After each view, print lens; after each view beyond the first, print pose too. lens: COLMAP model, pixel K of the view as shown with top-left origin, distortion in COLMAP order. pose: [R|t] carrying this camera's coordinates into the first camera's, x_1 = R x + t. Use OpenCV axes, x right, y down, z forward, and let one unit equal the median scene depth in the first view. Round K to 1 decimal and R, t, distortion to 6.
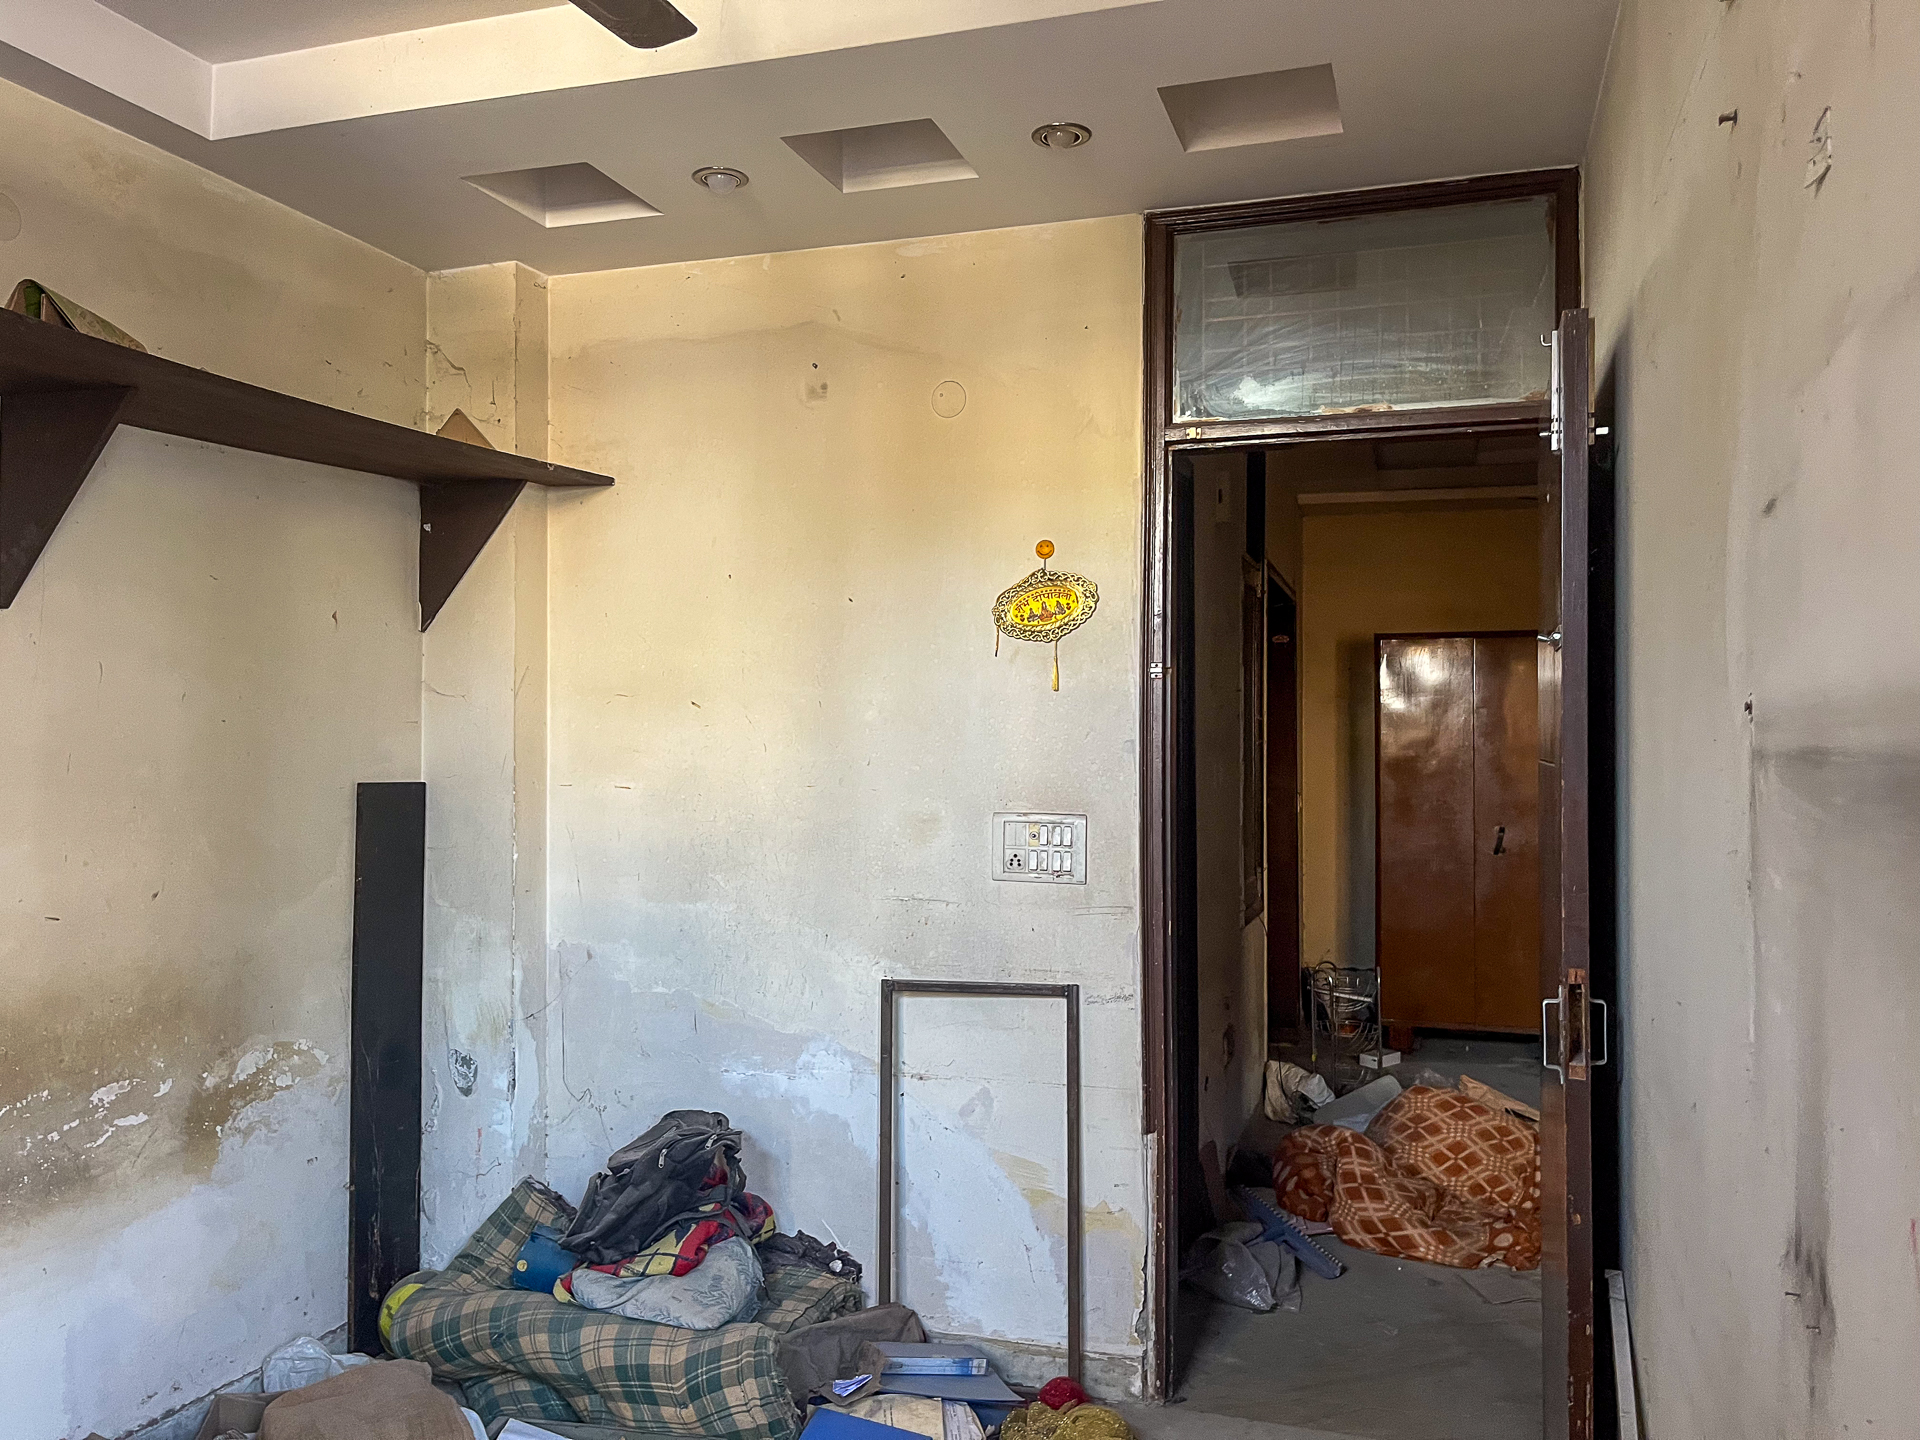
lens RADIAL K [[1457.7, 0, 967.0], [0, 1457.7, 719.3], [0, 0, 1]] dist [0.087388, -0.127331]
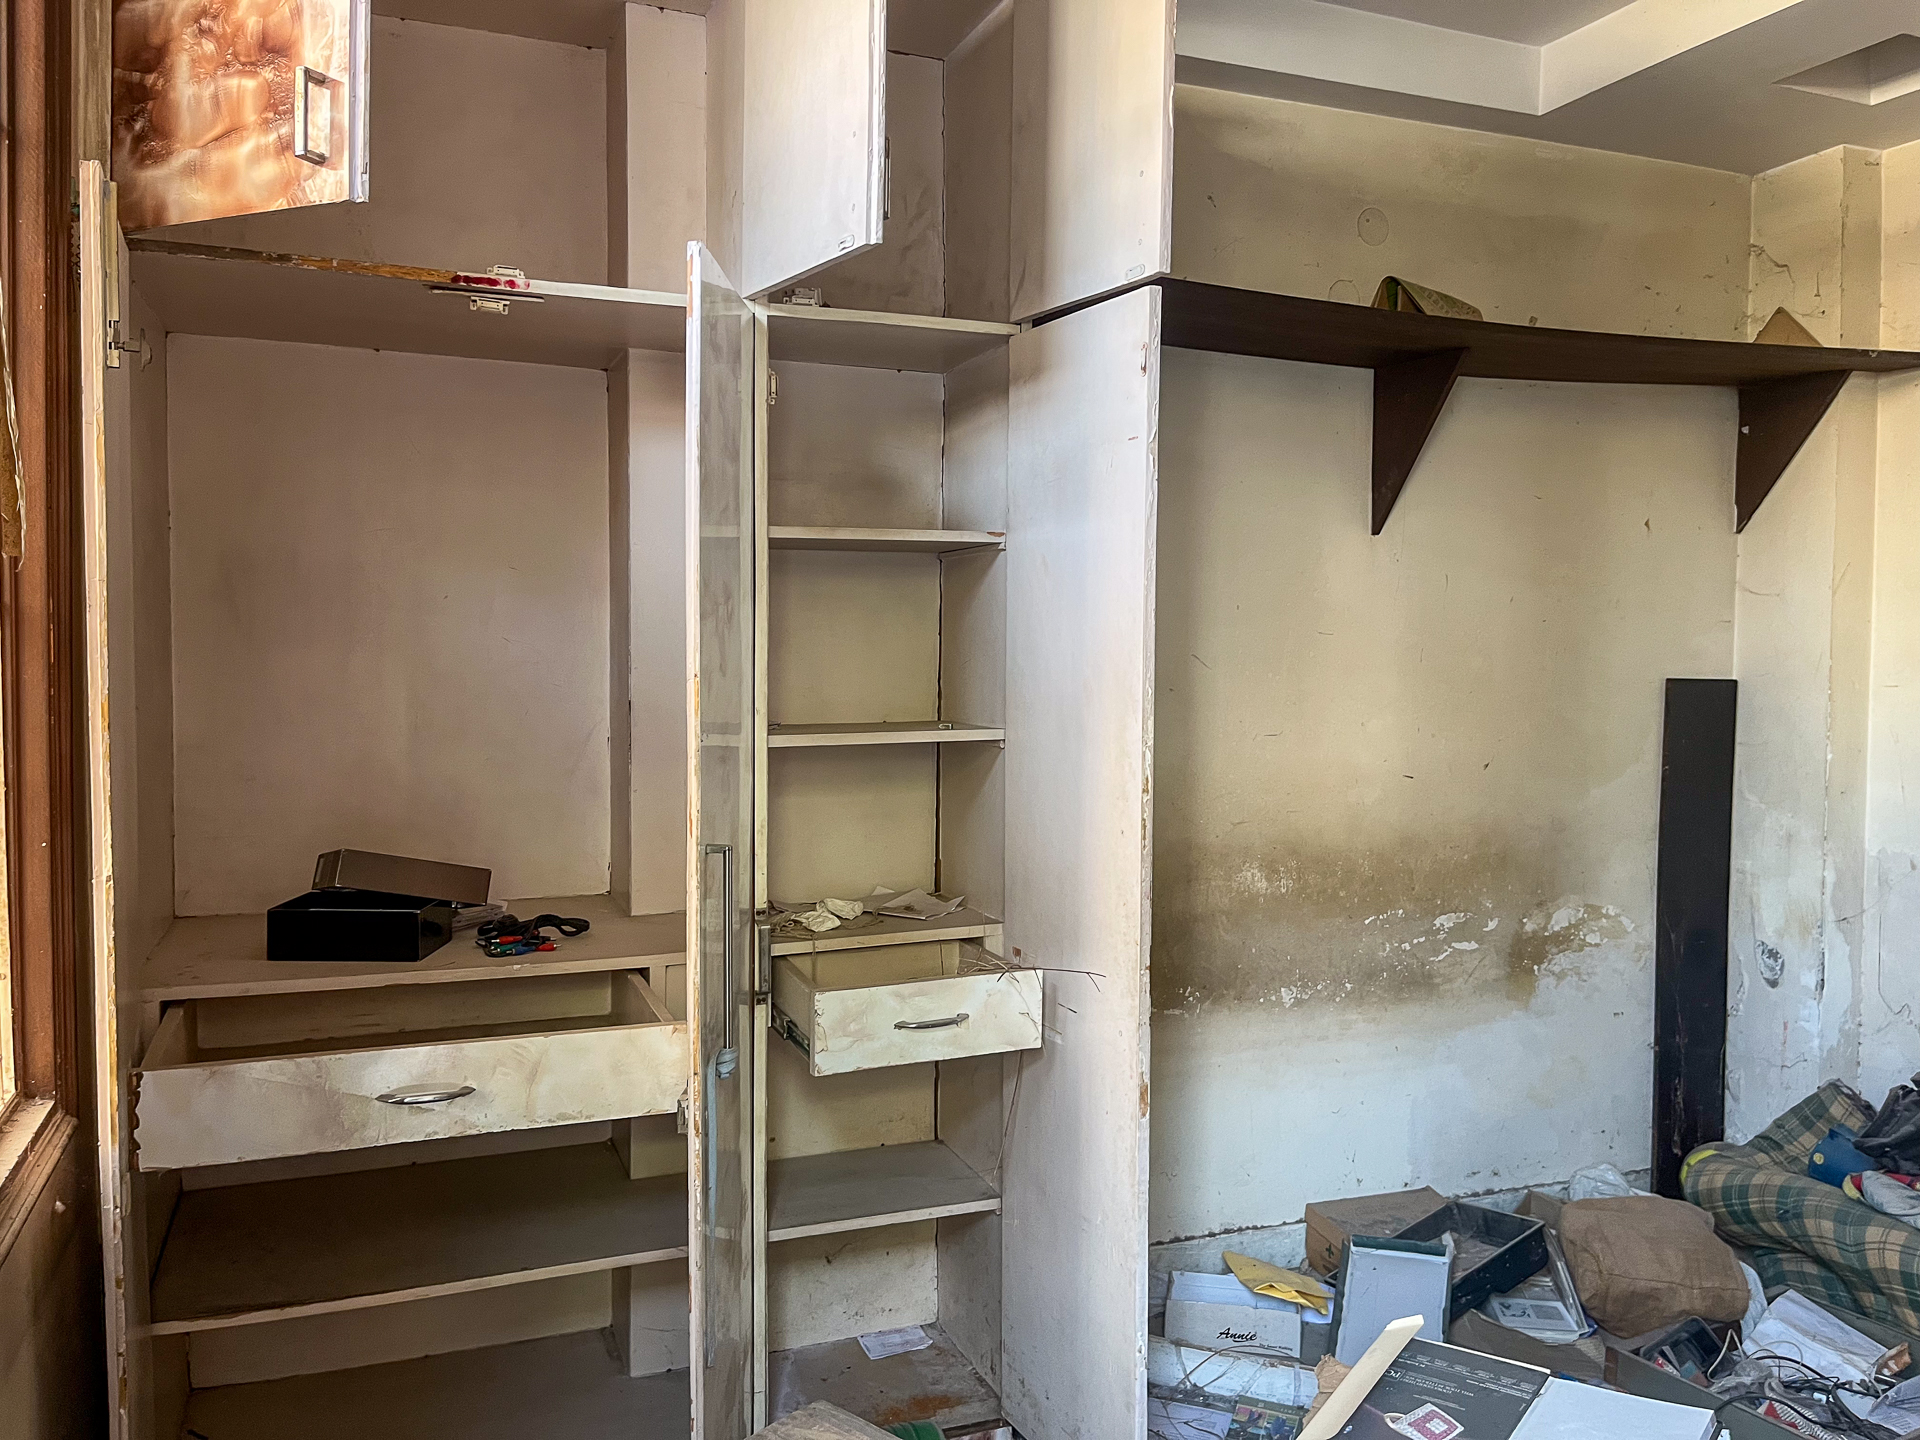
lens RADIAL K [[1457.7, 0, 967.0], [0, 1457.7, 719.3], [0, 0, 1]] dist [0.087388, -0.127331]
pose [[0.637808, 0.042859, -0.769002, 0.095471], [0.005176, 0.998189, 0.059925, 0.006159], [0.770178, -0.042201, 0.636431, -0.084046]]
